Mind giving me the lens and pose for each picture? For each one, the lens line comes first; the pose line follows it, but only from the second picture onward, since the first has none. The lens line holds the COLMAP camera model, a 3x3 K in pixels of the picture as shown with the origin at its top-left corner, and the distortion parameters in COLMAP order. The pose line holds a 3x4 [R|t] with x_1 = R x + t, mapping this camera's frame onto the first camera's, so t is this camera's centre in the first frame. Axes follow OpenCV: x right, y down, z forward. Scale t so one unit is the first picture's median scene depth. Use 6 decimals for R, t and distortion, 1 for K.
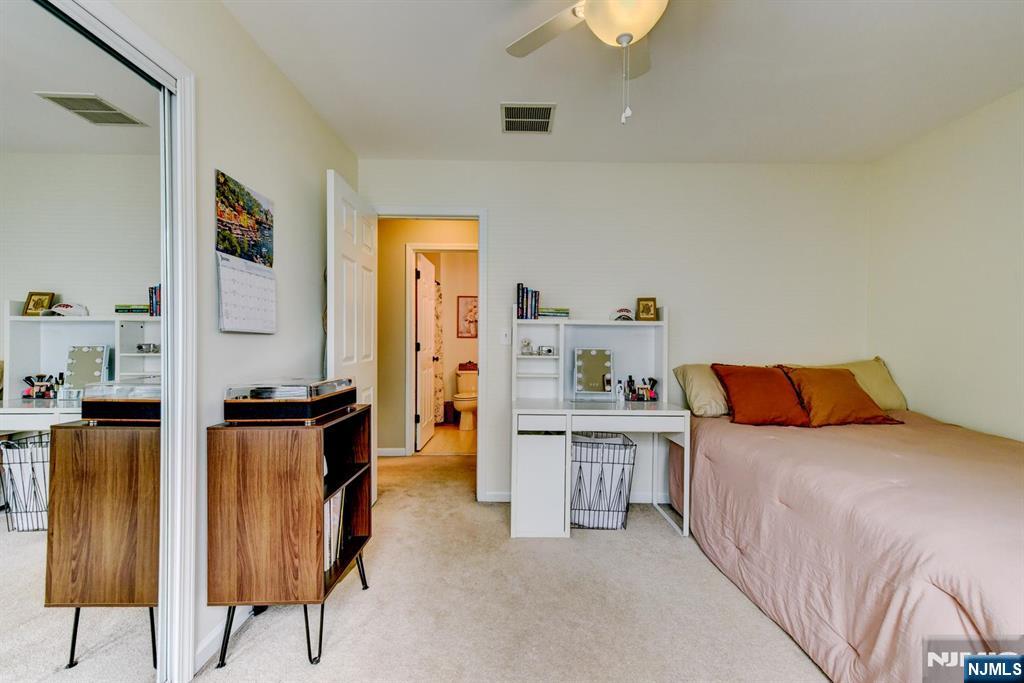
lens RADIAL K [[406.4, 0, 517.3], [0, 406.4, 341.3], [0, 0, 1]] dist [0.000946, -0.000273]
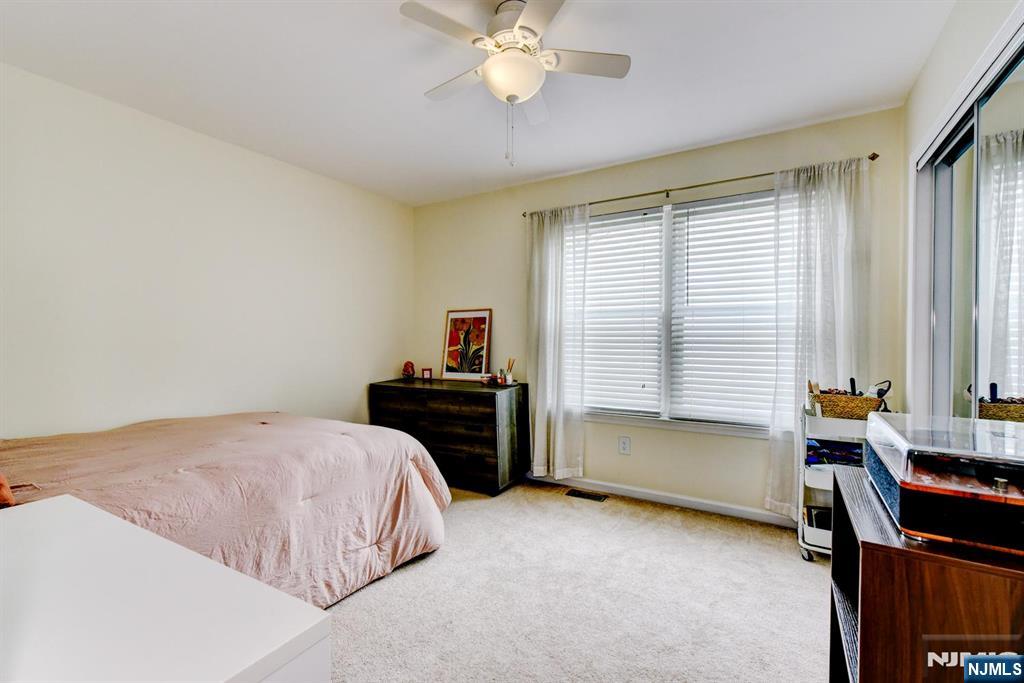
lens RADIAL K [[450.2, 0, 512.0], [0, 450.2, 341.5], [0, 0, 1]] dist [0.001024, 0.000028]
pose [[-0.851271, -0.011553, 0.524599, -0.418768], [-0.004622, 0.999884, 0.014520, -0.017295], [-0.524706, 0.009936, -0.851226, 1.900812]]
